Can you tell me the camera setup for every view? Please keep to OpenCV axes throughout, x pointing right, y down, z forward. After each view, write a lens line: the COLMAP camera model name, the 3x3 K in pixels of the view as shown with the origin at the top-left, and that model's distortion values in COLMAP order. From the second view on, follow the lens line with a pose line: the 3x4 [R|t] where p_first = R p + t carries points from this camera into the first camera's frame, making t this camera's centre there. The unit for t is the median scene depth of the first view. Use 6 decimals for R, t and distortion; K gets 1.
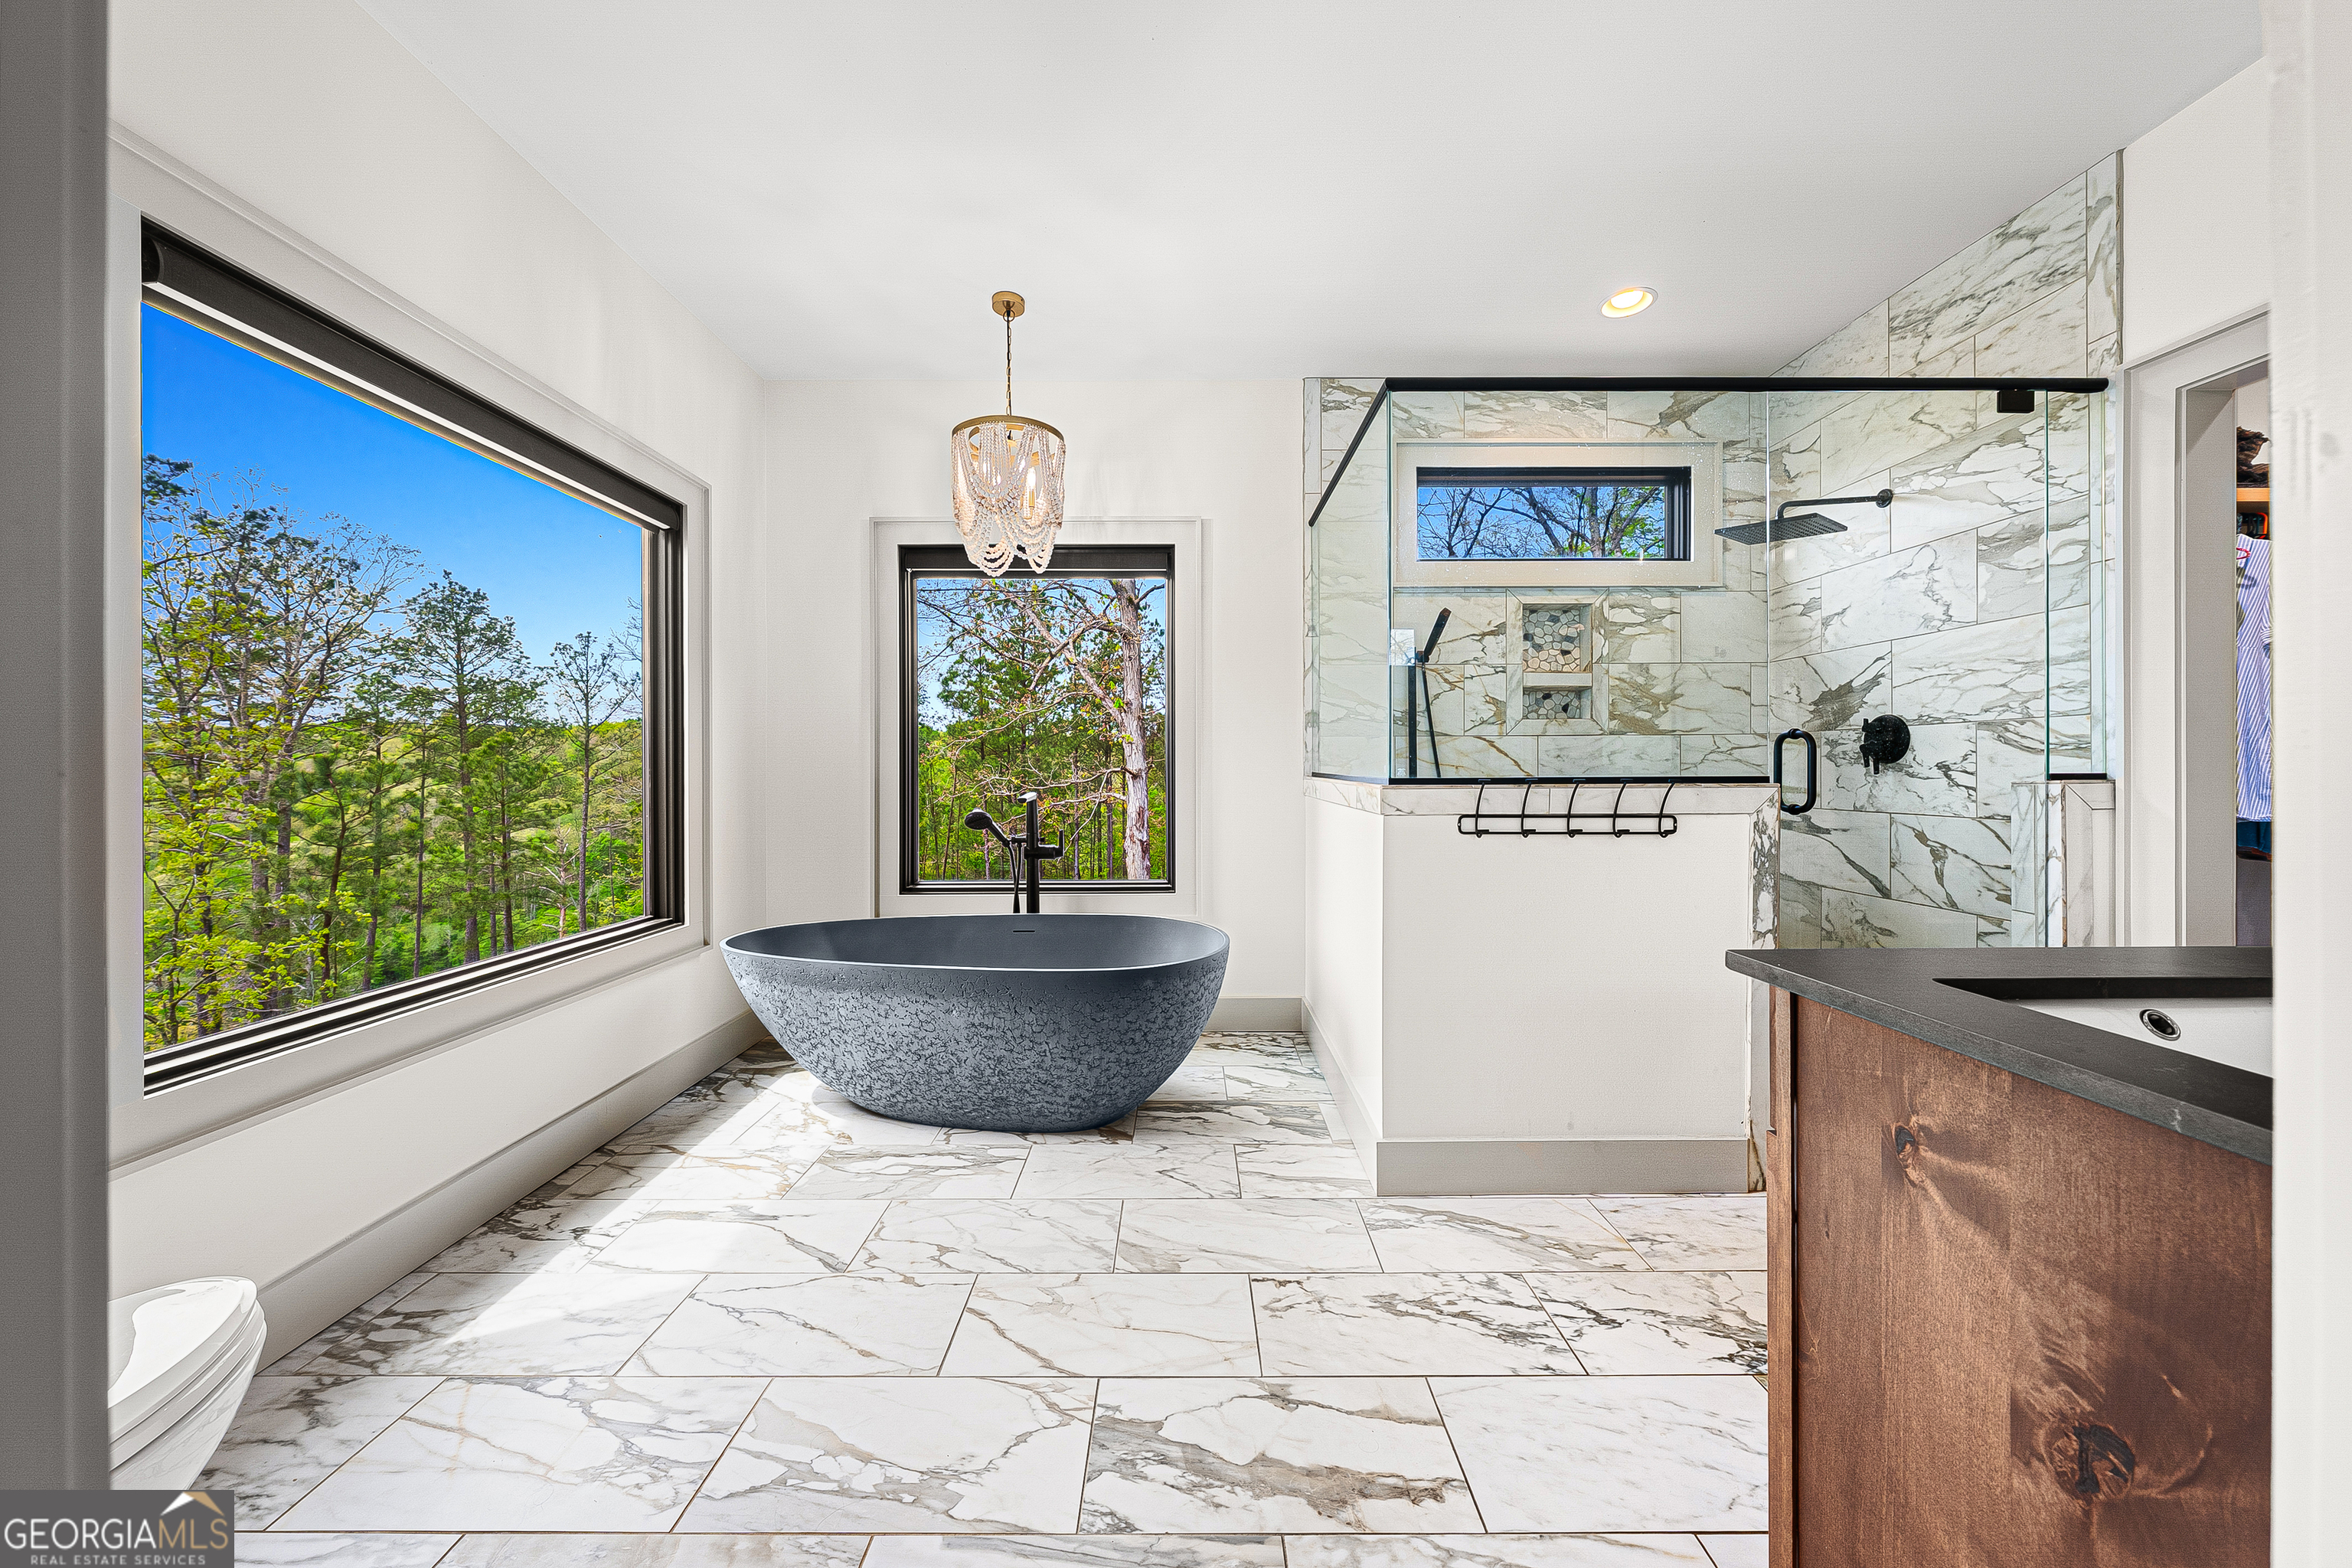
lens RADIAL K [[801.5, 0, 1180.2], [0, 801.5, 759.9], [0, 0, 1]] dist [0.001073, 0.000054]
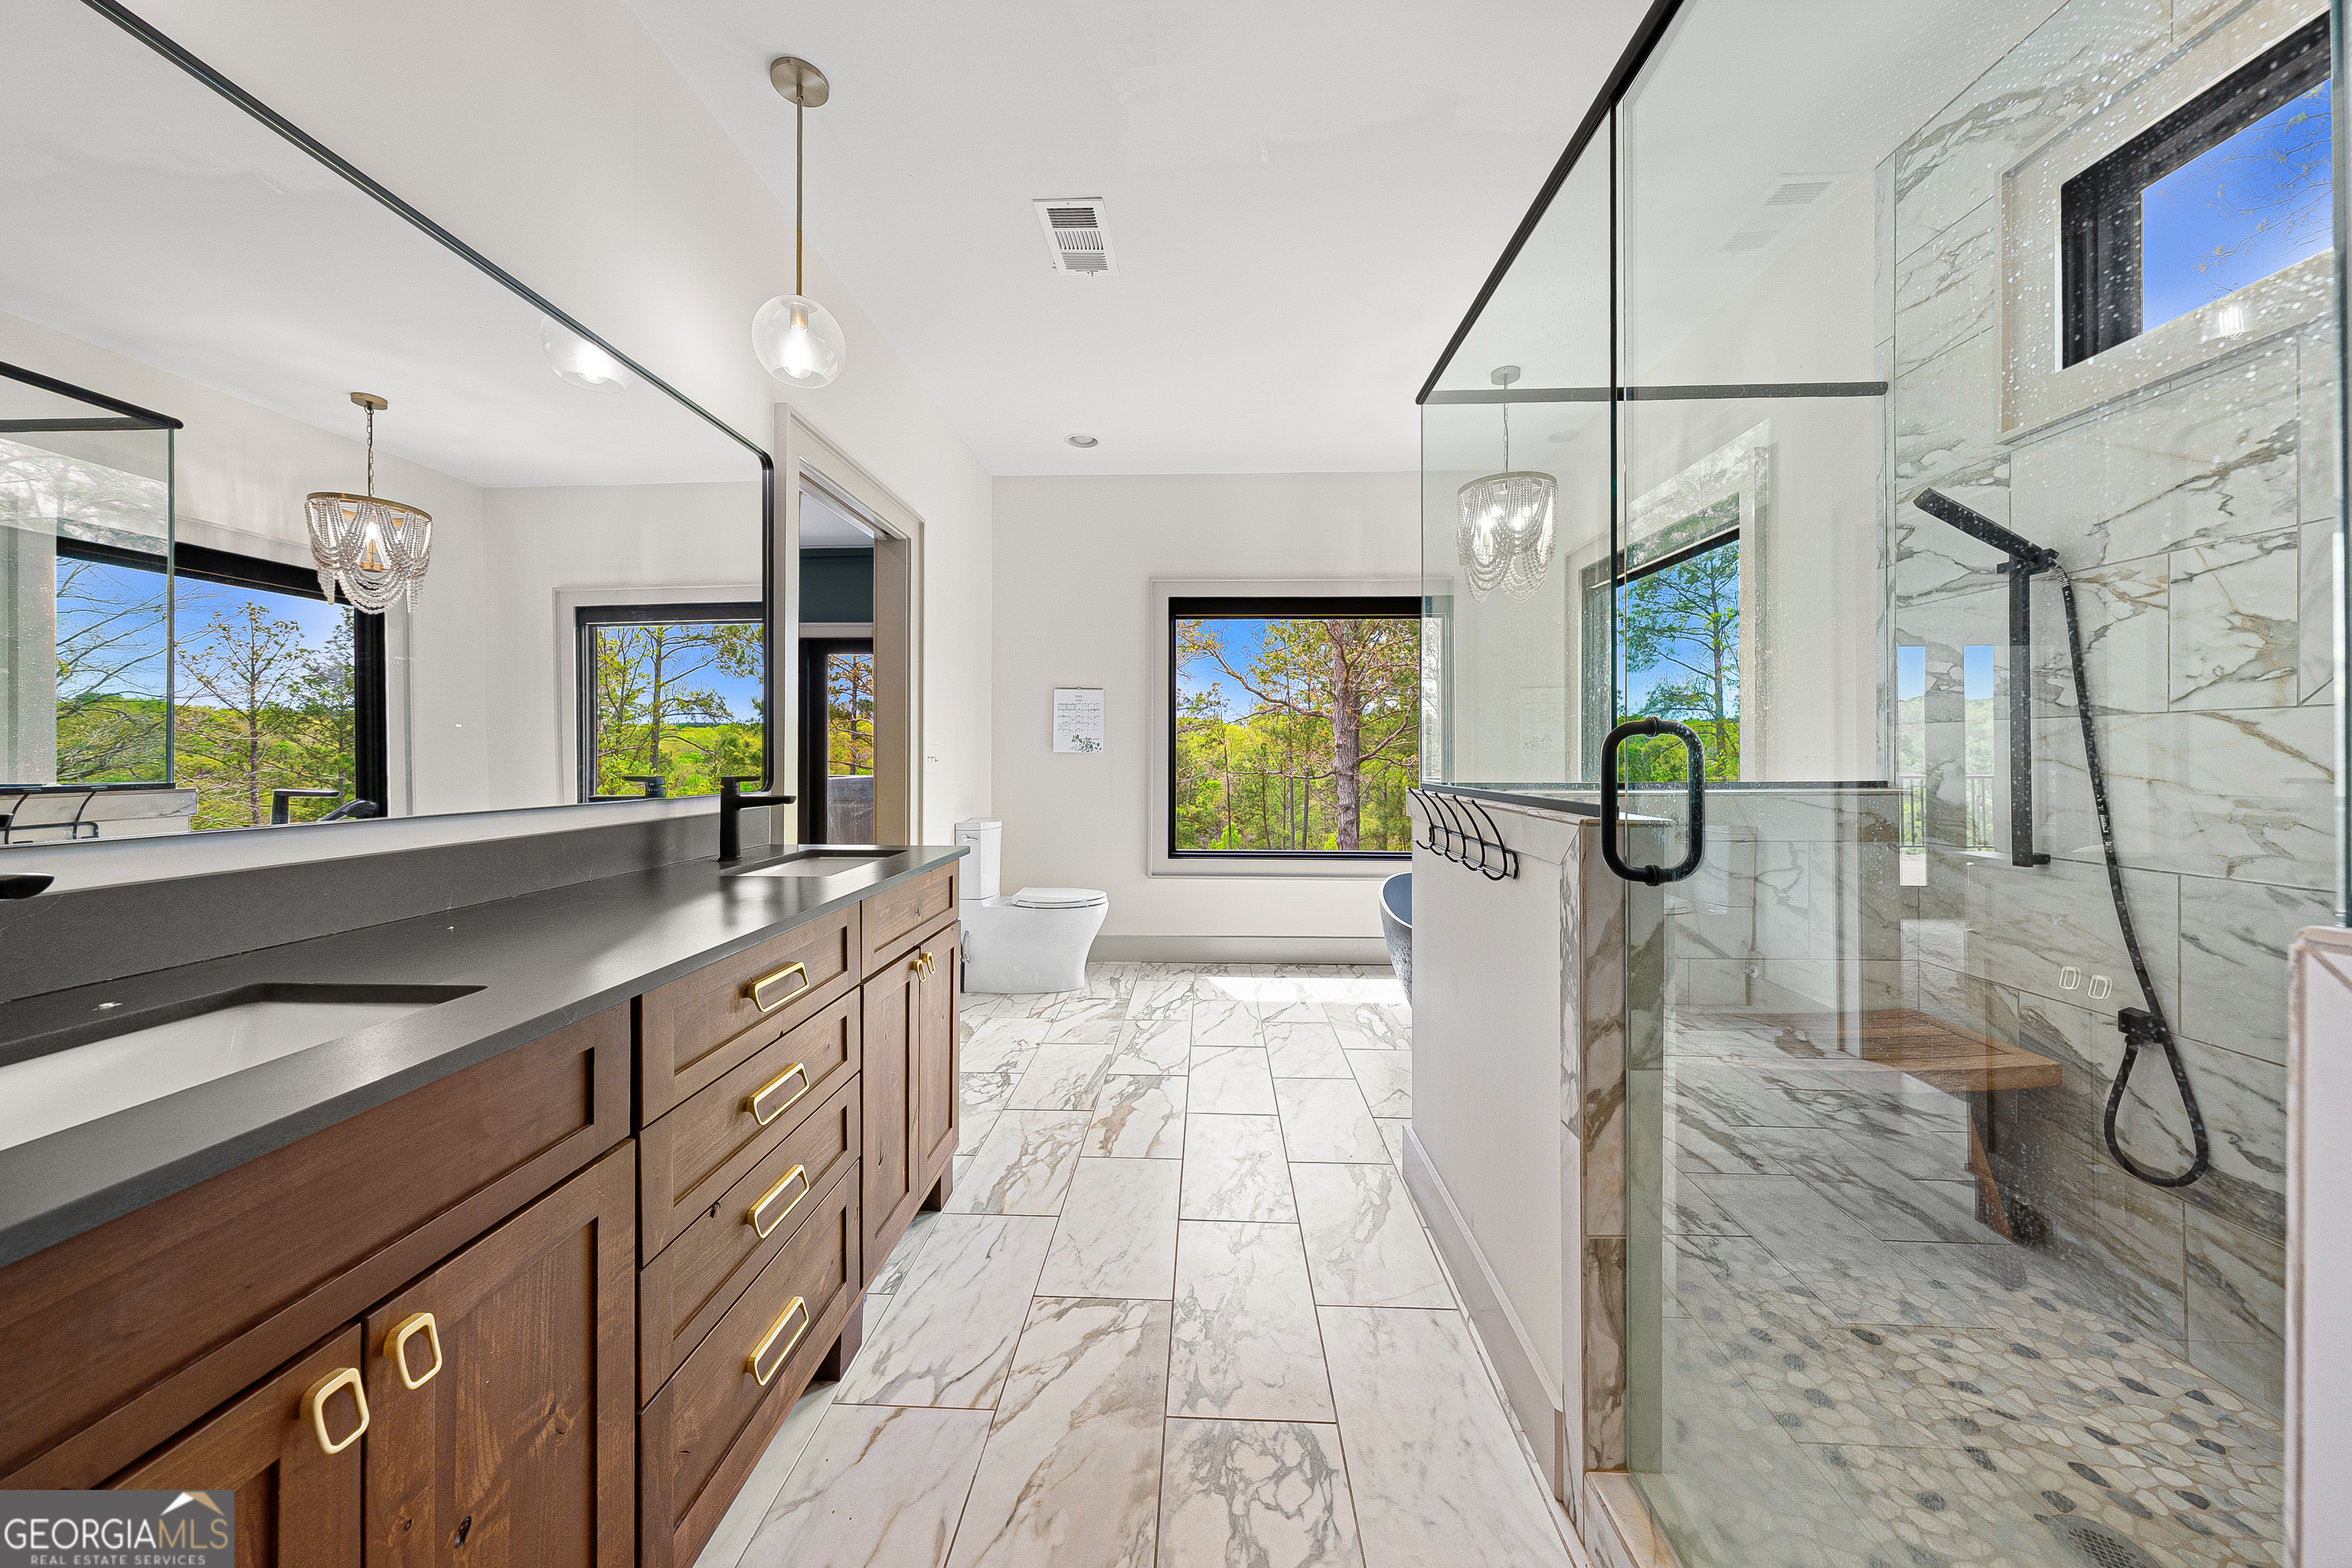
lens RADIAL K [[801.5, 0, 1180.2], [0, 801.5, 759.9], [0, 0, 1]] dist [0.001073, 0.000054]
pose [[-0.030114, 0.006704, -0.999524, 1.460717], [-0.002471, 0.999974, 0.006781, -0.008679], [0.999543, 0.002674, -0.030096, 0.821599]]
